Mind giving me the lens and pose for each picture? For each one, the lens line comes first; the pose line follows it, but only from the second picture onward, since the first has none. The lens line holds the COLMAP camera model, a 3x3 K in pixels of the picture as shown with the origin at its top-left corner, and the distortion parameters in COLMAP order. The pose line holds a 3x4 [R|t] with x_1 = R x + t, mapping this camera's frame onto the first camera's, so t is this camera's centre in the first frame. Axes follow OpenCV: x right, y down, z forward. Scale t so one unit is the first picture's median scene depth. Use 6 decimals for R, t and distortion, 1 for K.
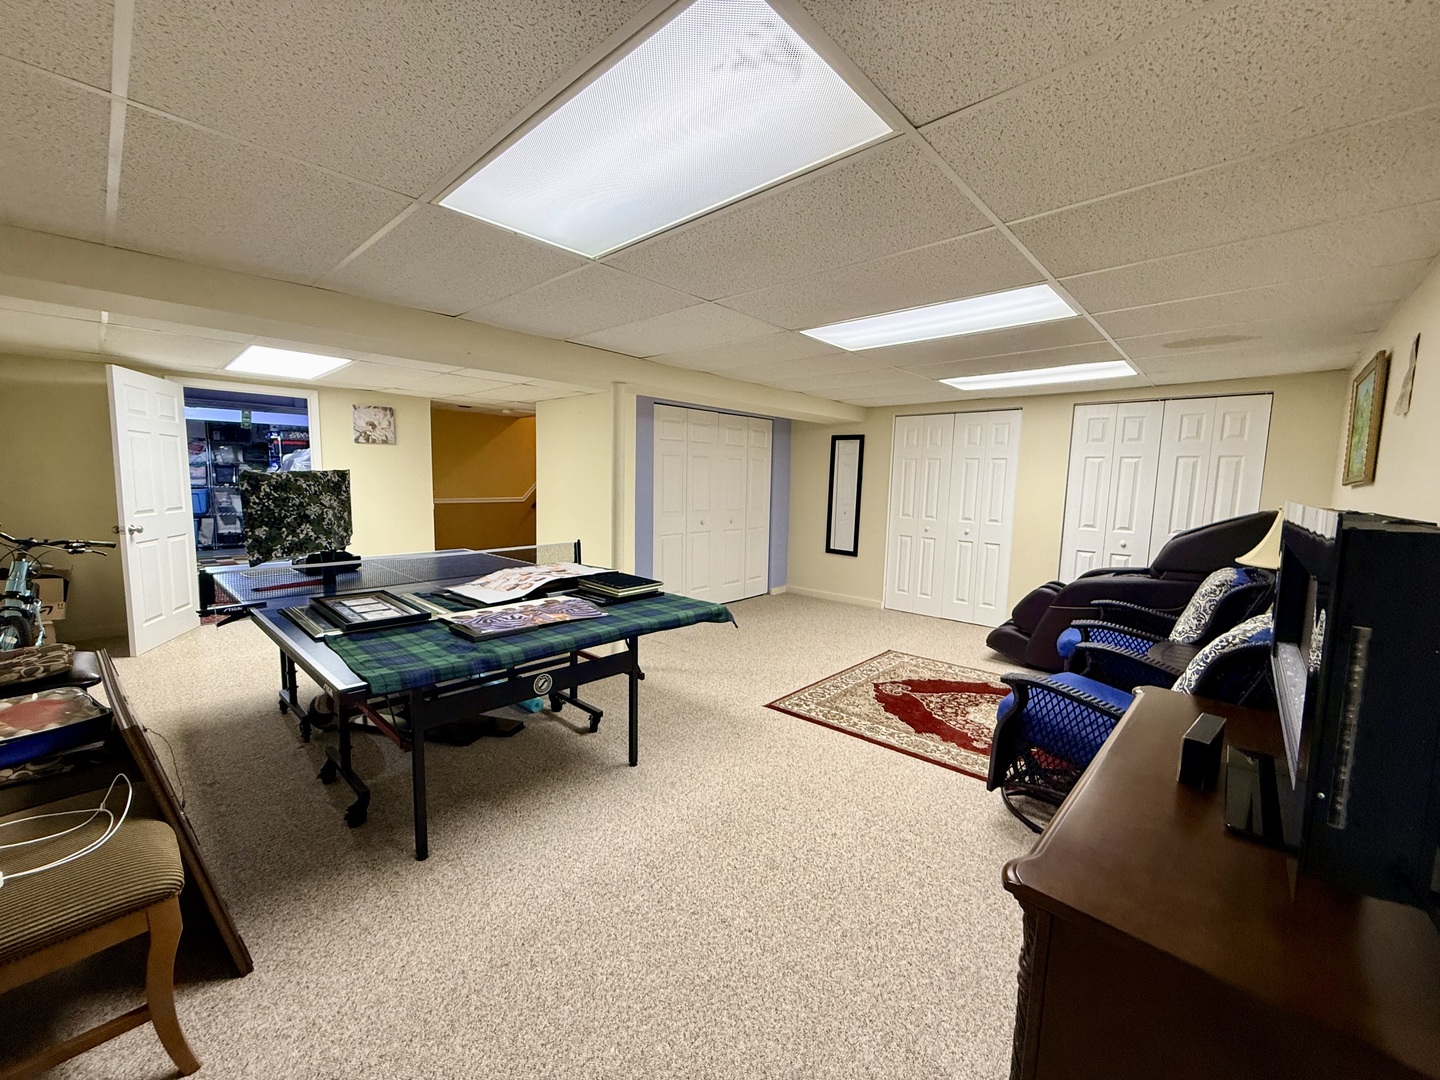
lens RADIAL K [[574.7, 0, 718.5], [0, 574.7, 537.0], [0, 0, 1]] dist [-0.001066, 0.000114]
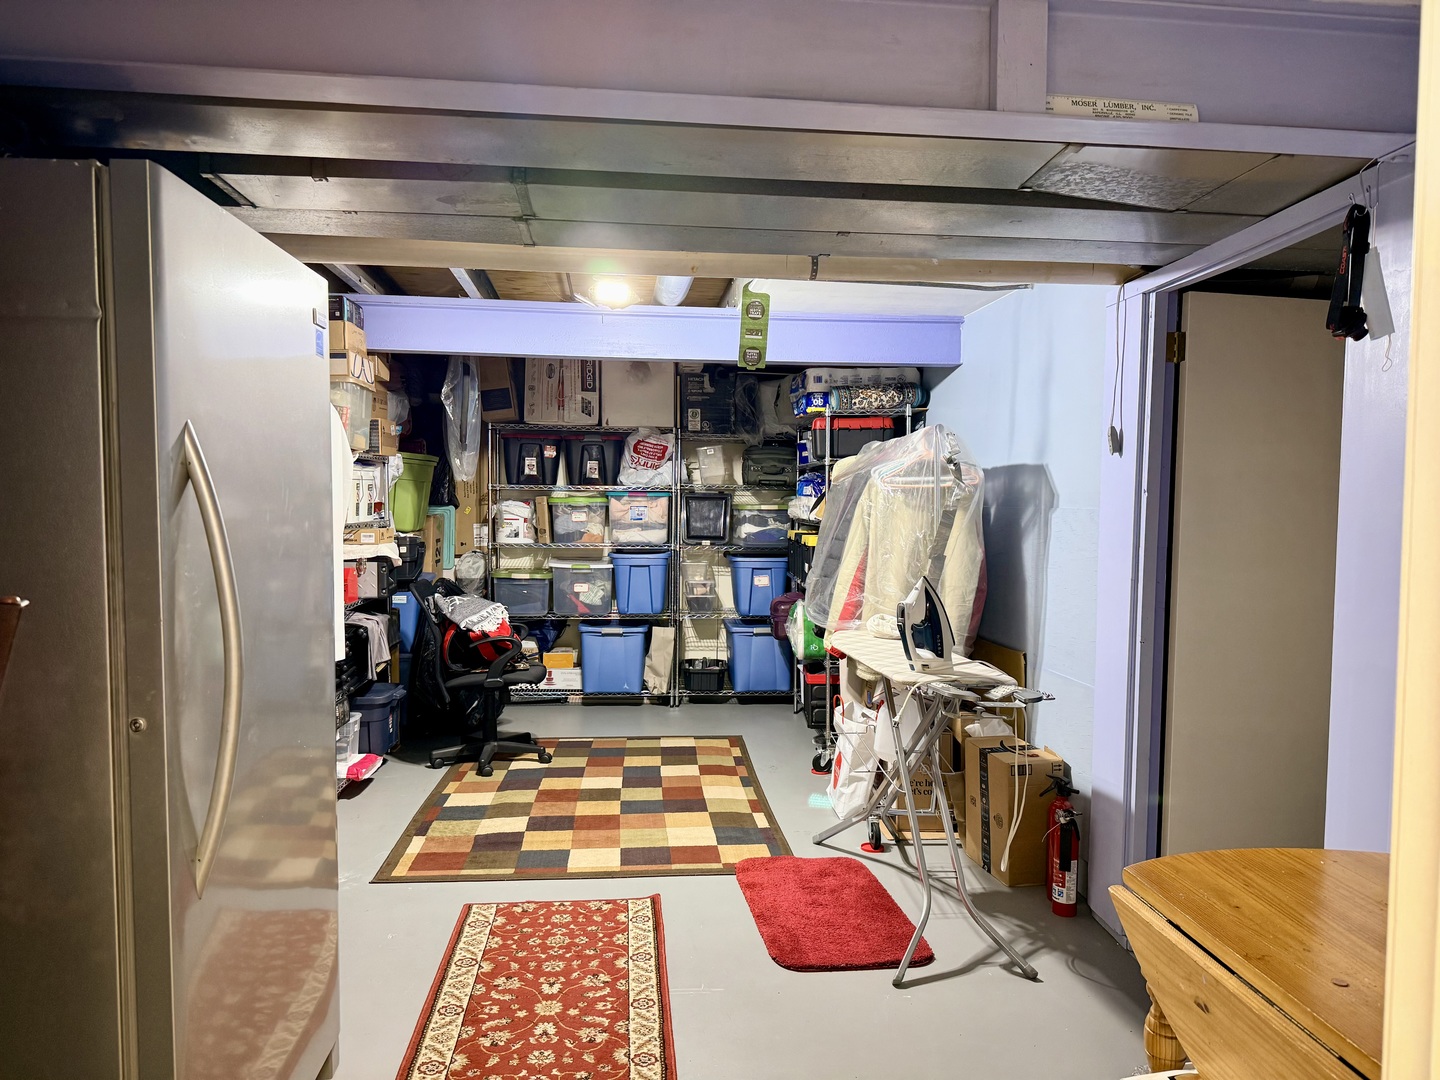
lens RADIAL K [[982.7, 0, 720.9], [0, 982.7, 543.3], [0, 0, 1]] dist [-0.000109, -0.000002]
pose [[0.752947, 0.020599, -0.657758, -0.408435], [-0.063463, 0.997124, -0.041420, -0.064010], [0.655014, 0.072930, 0.752089, 0.503624]]
